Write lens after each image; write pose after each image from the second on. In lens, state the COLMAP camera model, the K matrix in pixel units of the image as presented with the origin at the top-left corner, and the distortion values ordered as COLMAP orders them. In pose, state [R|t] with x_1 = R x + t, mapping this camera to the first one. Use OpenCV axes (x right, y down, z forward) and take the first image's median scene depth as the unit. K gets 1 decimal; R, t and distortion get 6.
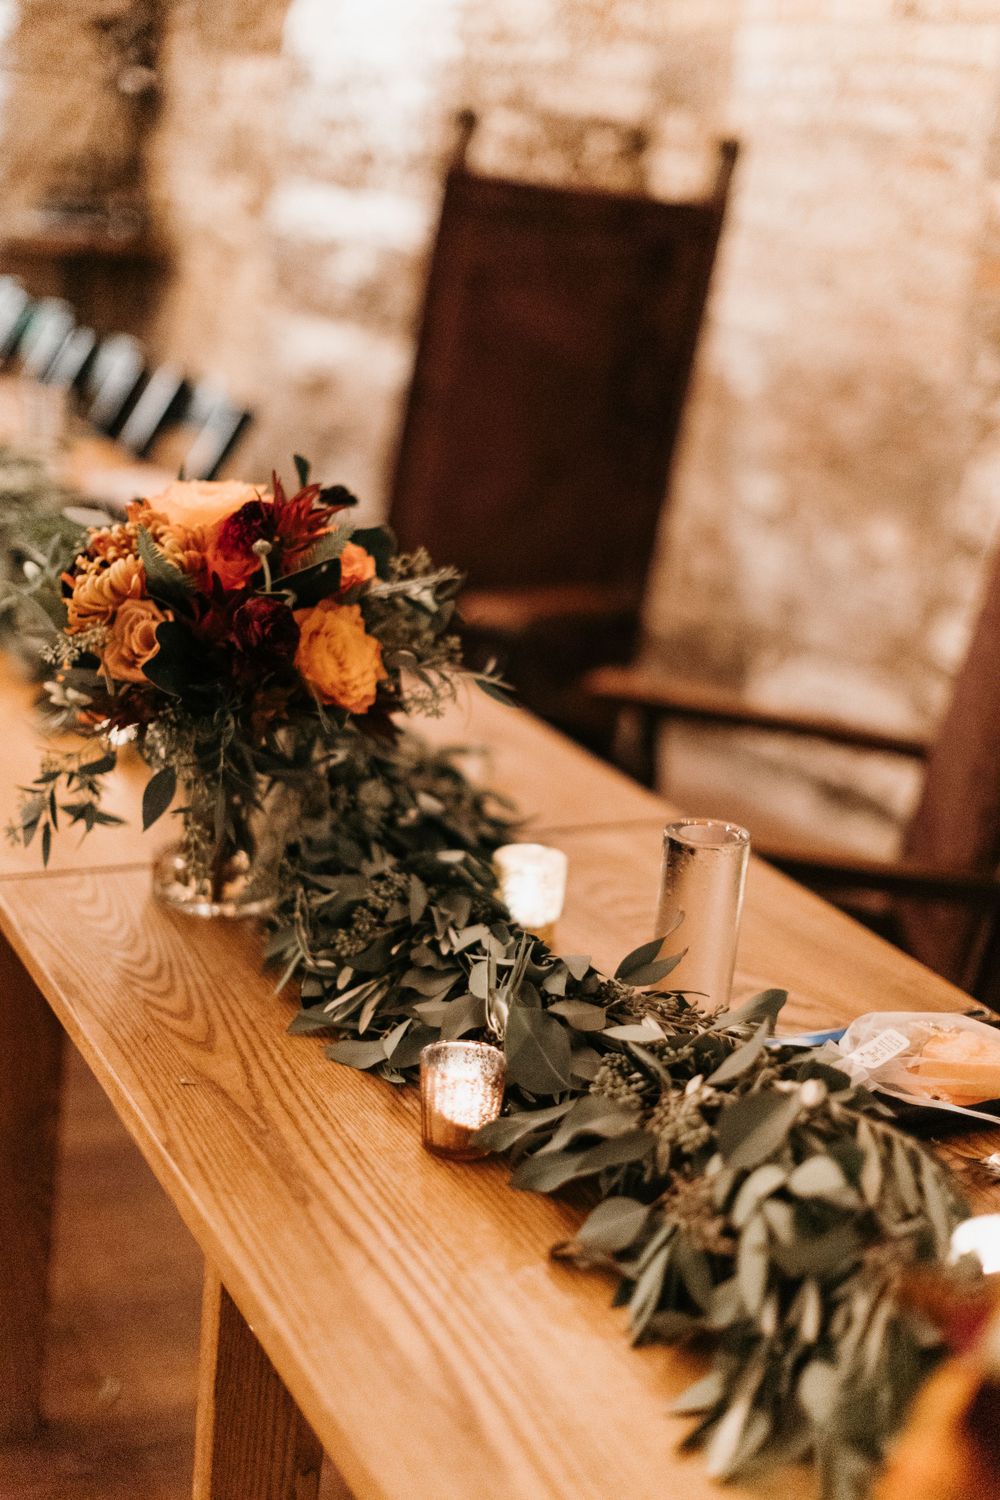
lens RADIAL K [[2206.7, 0, 497.9], [0, 2206.7, 745.7], [0, 0, 1]] dist [0.016028, 0.000000]
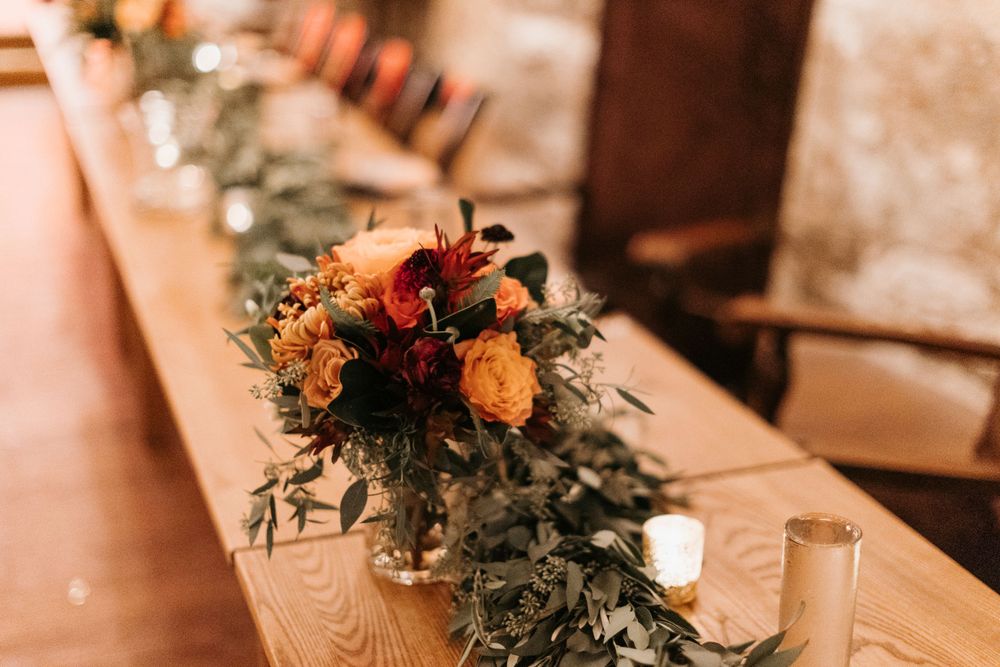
lens RADIAL K [[1471.1, 0, 502.6], [0, 1471.1, 336.4], [0, 0, 1]] dist [0.016028, 0.000000]
pose [[0.990773, -0.042864, -0.128578, 0.031166], [0.047959, 0.998171, 0.036793, -0.089919], [0.126765, -0.042620, 0.991017, 0.218583]]
